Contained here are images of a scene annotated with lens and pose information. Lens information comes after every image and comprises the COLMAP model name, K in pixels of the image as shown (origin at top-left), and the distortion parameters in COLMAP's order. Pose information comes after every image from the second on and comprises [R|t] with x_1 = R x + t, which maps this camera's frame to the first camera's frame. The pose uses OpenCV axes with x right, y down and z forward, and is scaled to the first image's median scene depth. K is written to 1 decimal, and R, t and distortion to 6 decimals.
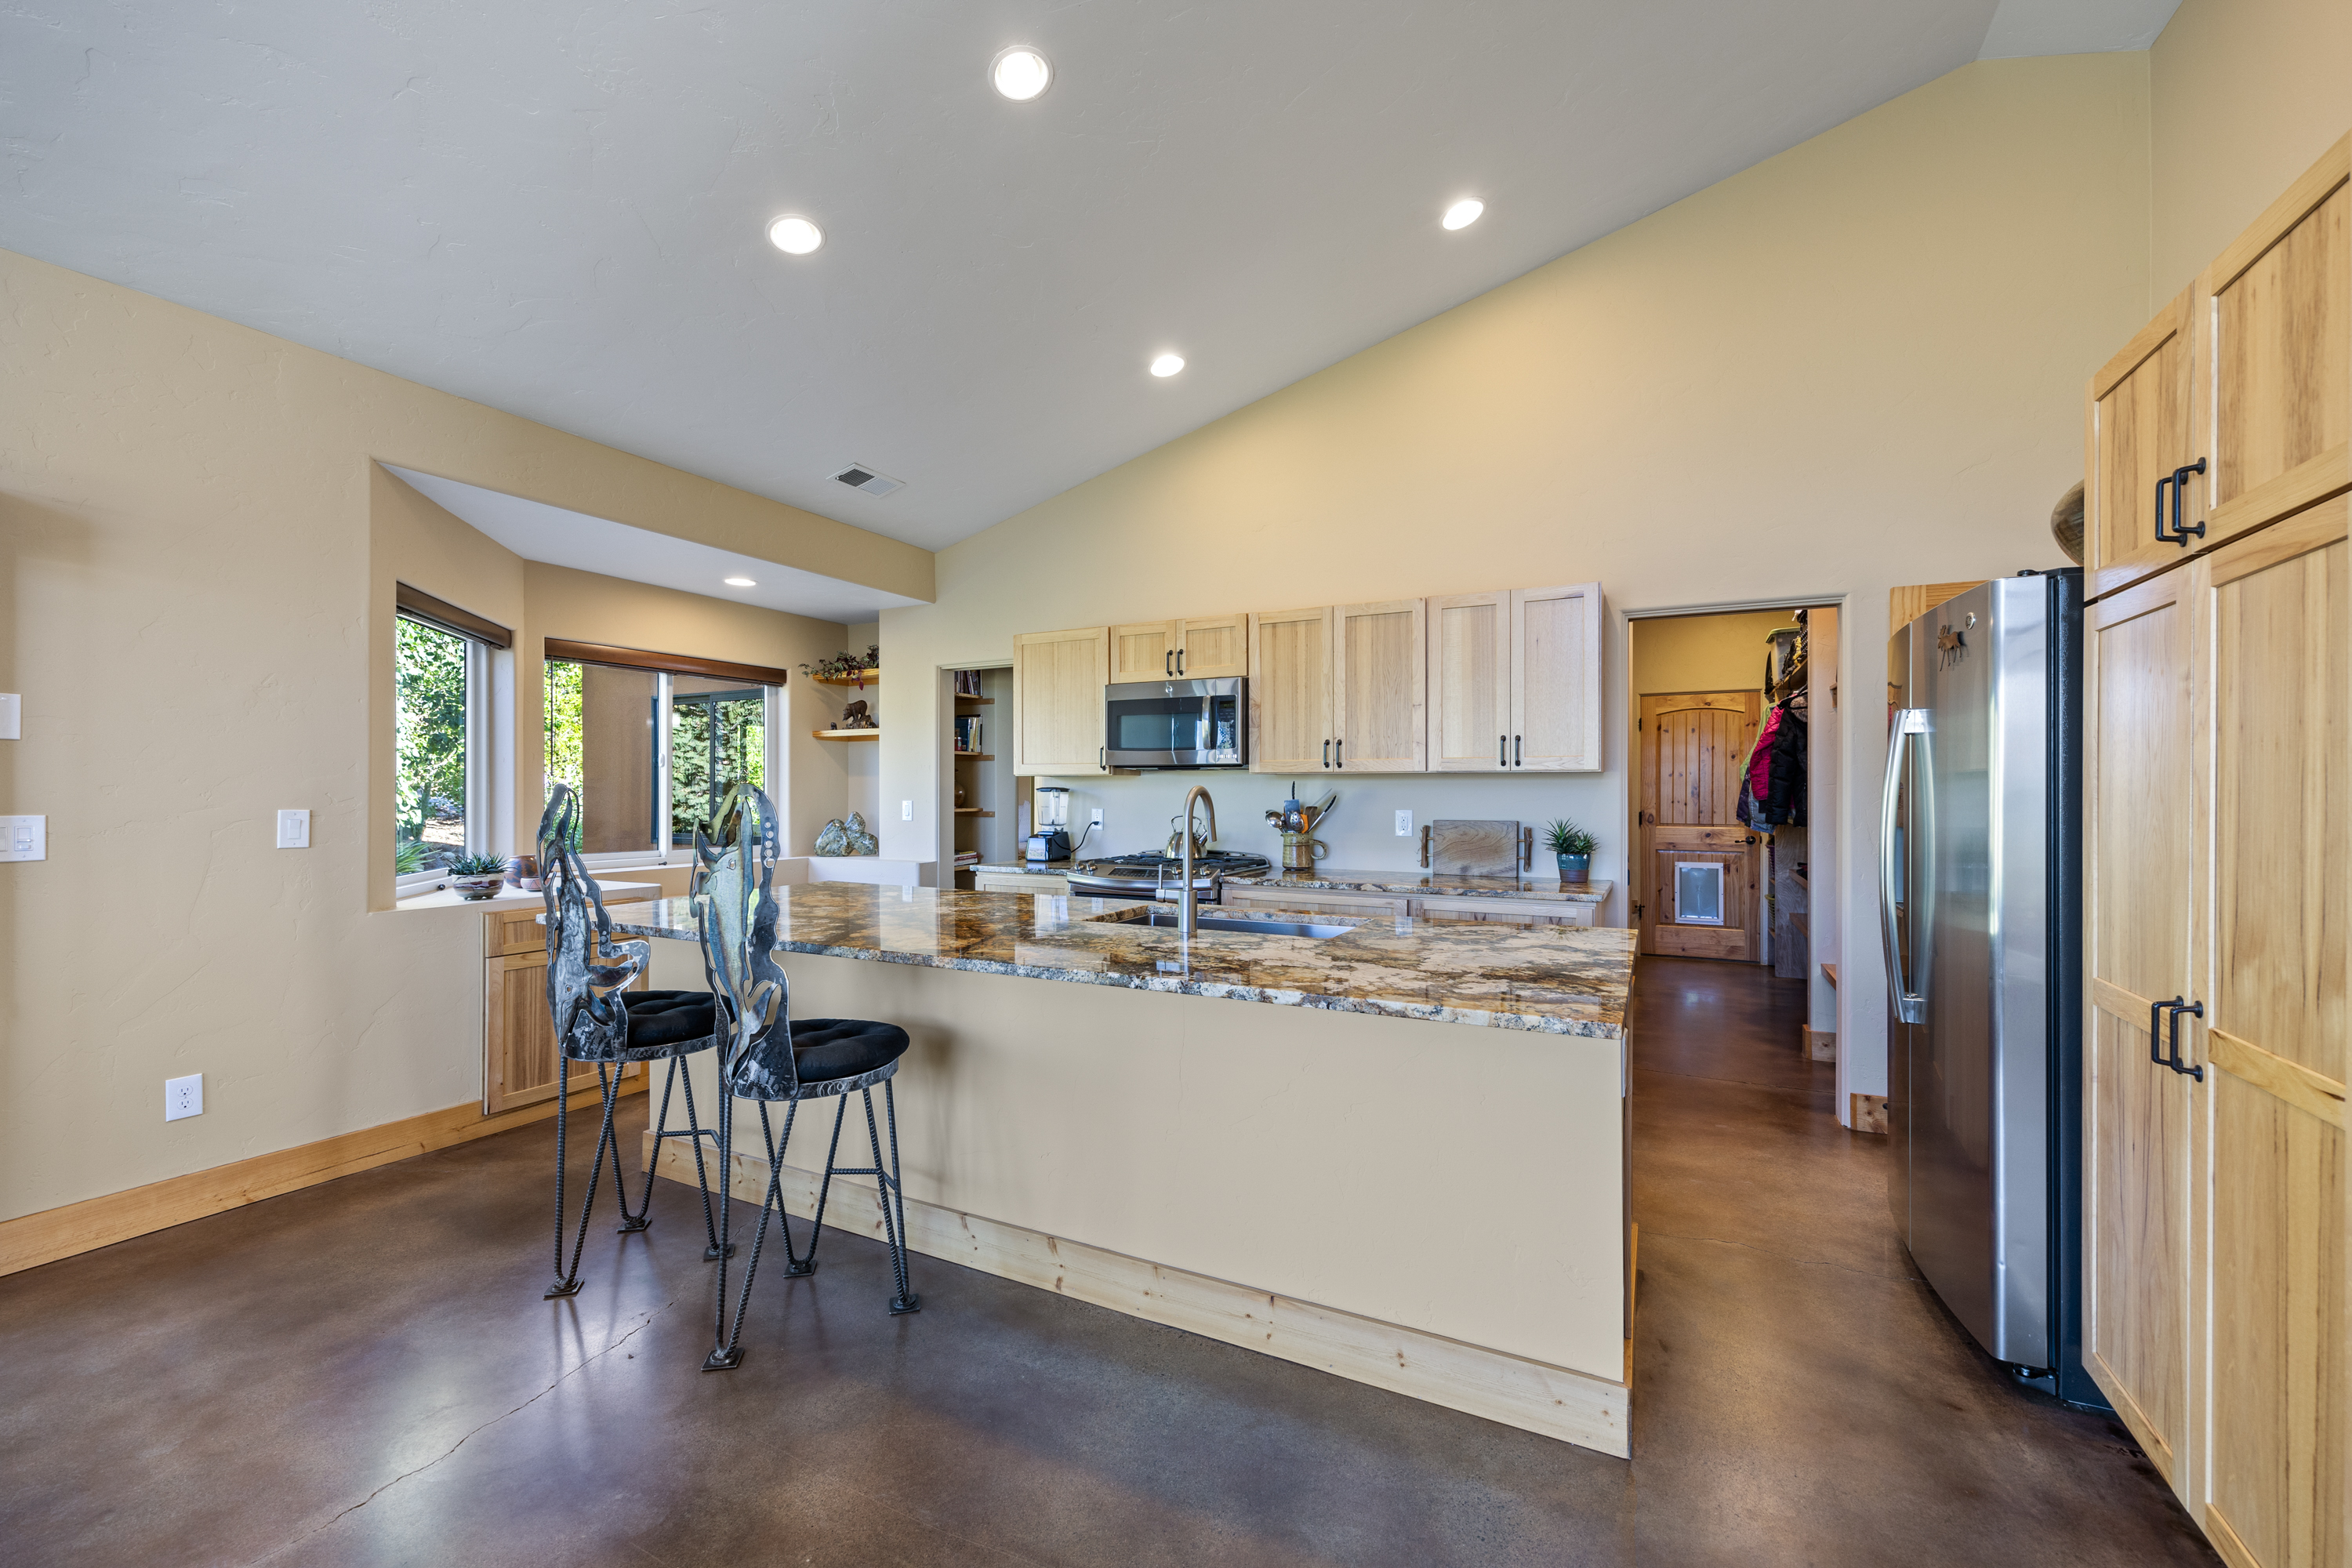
lens RADIAL K [[954.4, 0, 1175.4], [0, 954.4, 789.2], [0, 0, 1]] dist [0.001996, 0.000143]
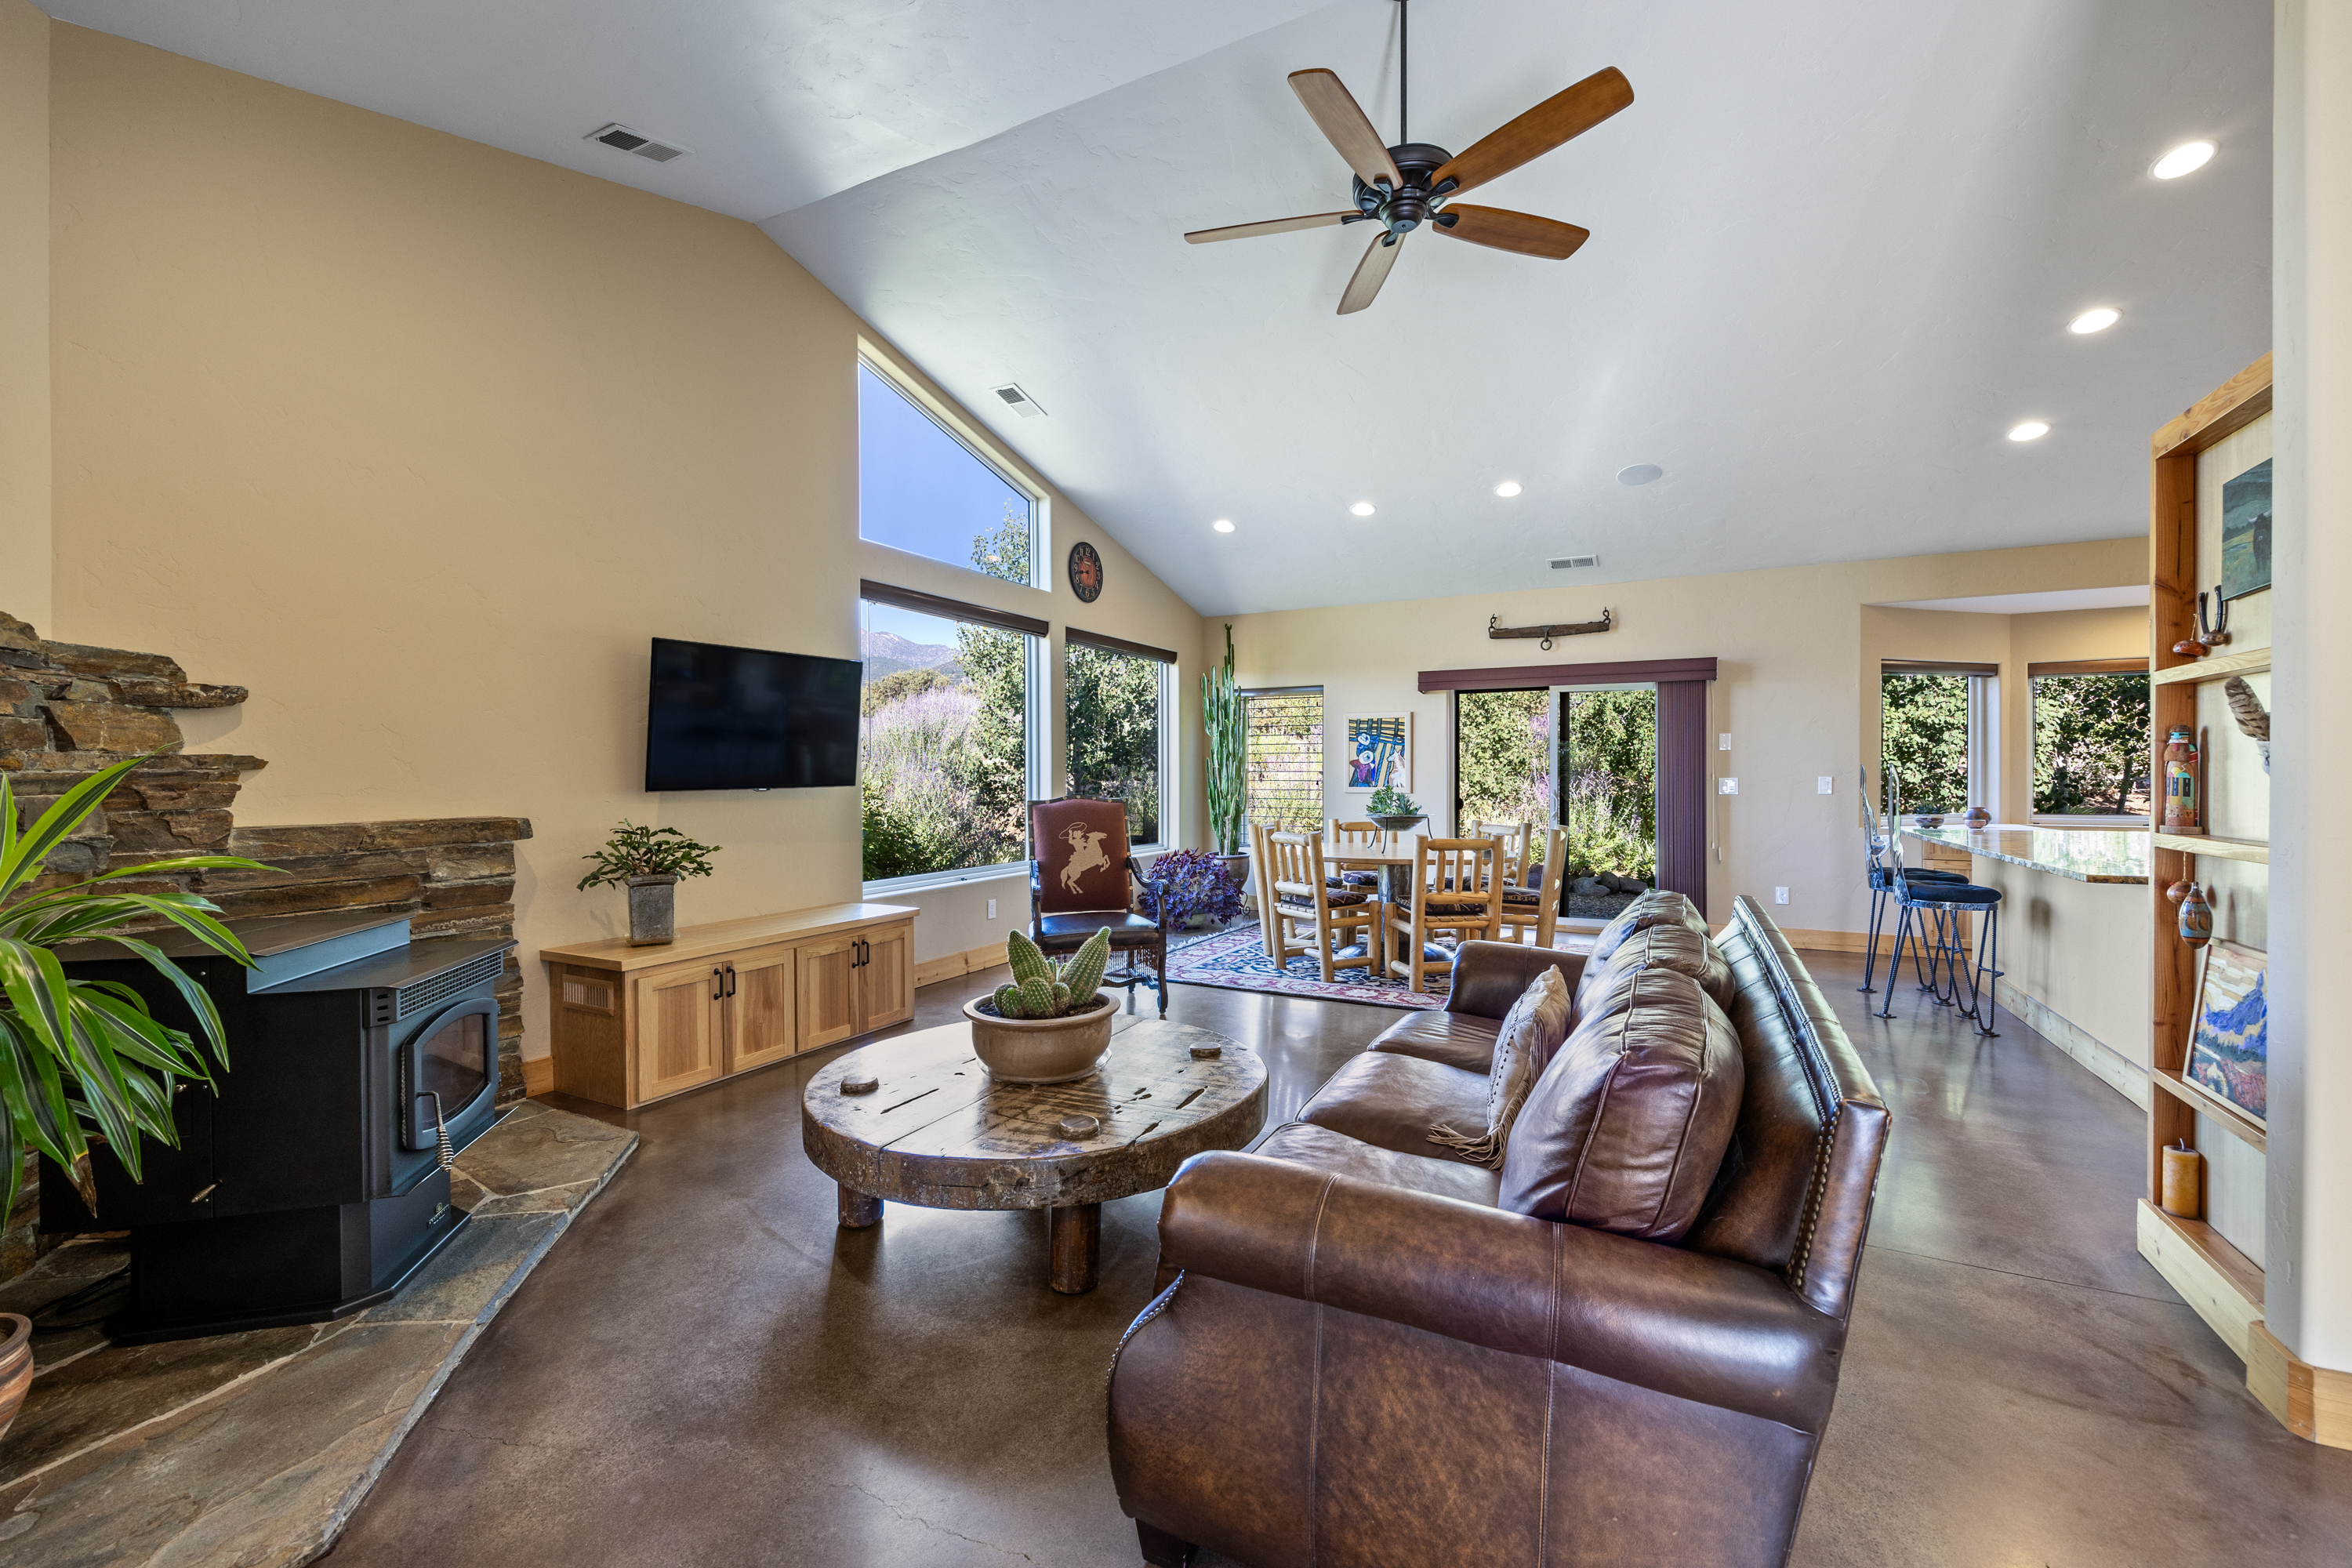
lens RADIAL K [[954.4, 0, 1175.4], [0, 954.4, 789.2], [0, 0, 1]] dist [0.001996, 0.000143]
pose [[-0.006232, 0.014727, -0.999872, 0.826023], [0.007278, 0.999866, 0.014681, 0.004122], [0.999954, -0.007186, -0.006338, -0.308647]]
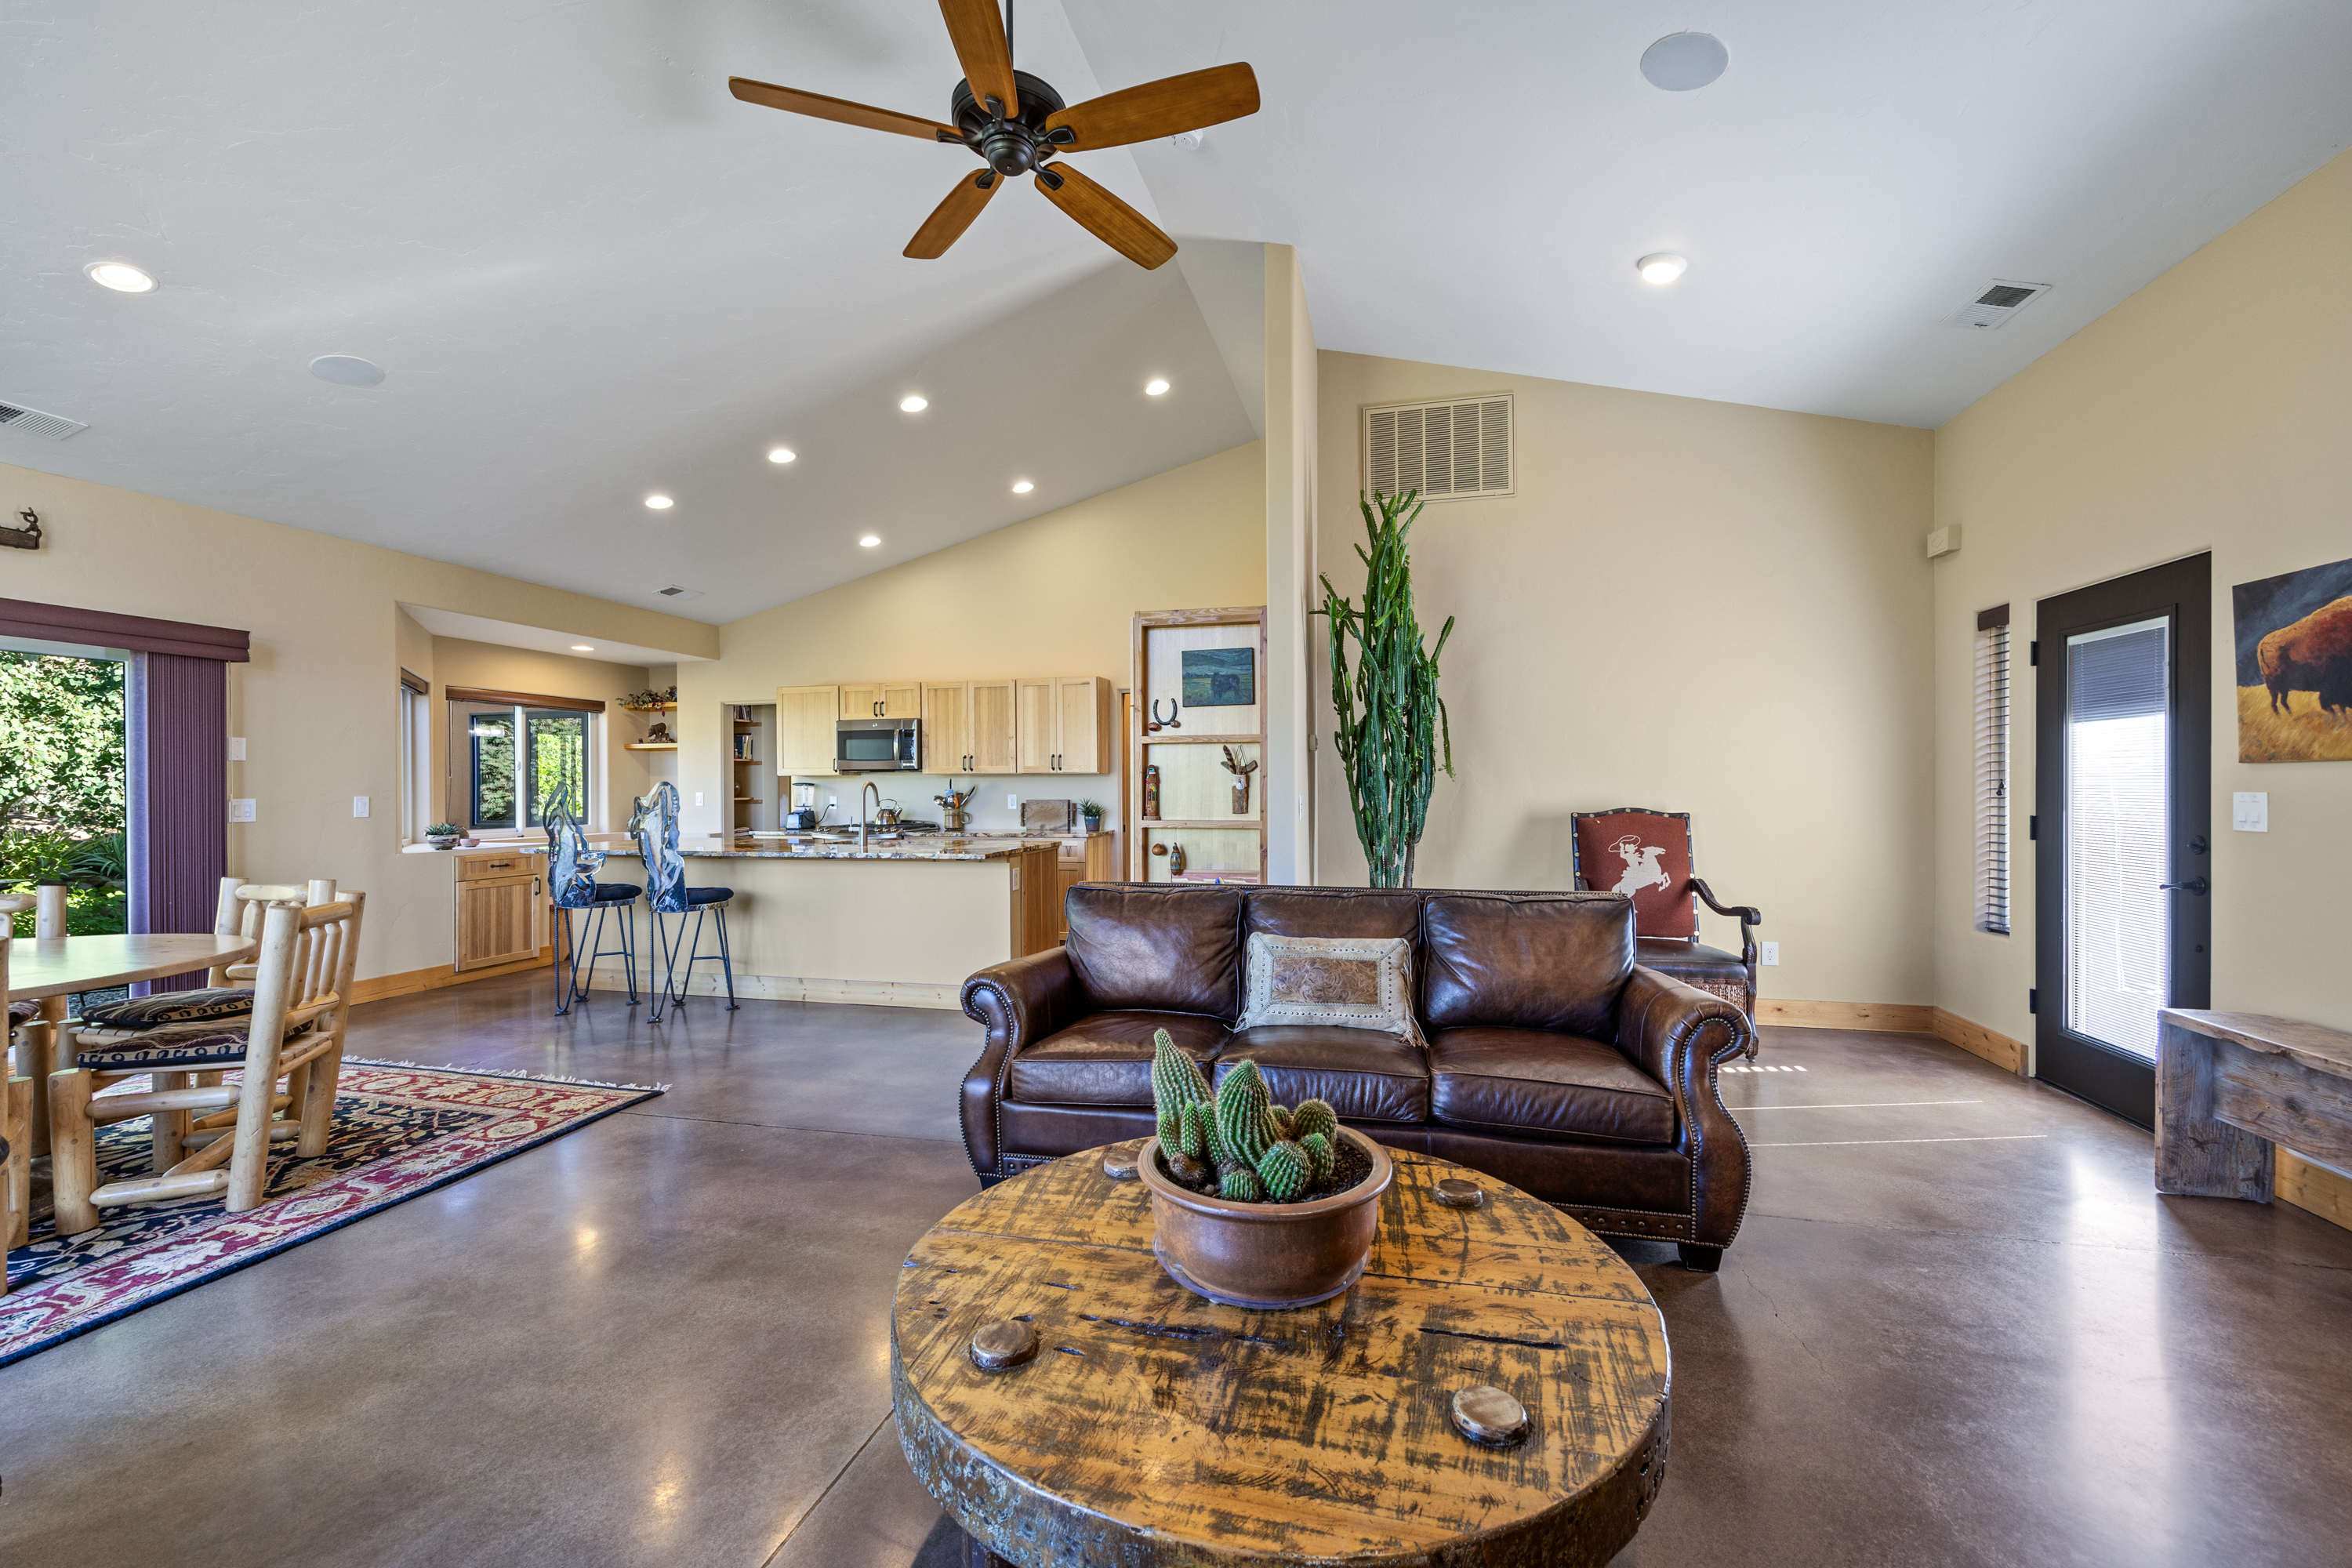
lens RADIAL K [[954.4, 0, 1175.4], [0, 954.4, 789.2], [0, 0, 1]] dist [0.001996, 0.000143]
pose [[0.972422, -0.006885, 0.233125, 0.111372], [0.005825, 0.999969, 0.005235, 0.004089], [-0.233154, -0.003732, 0.972433, -0.746922]]
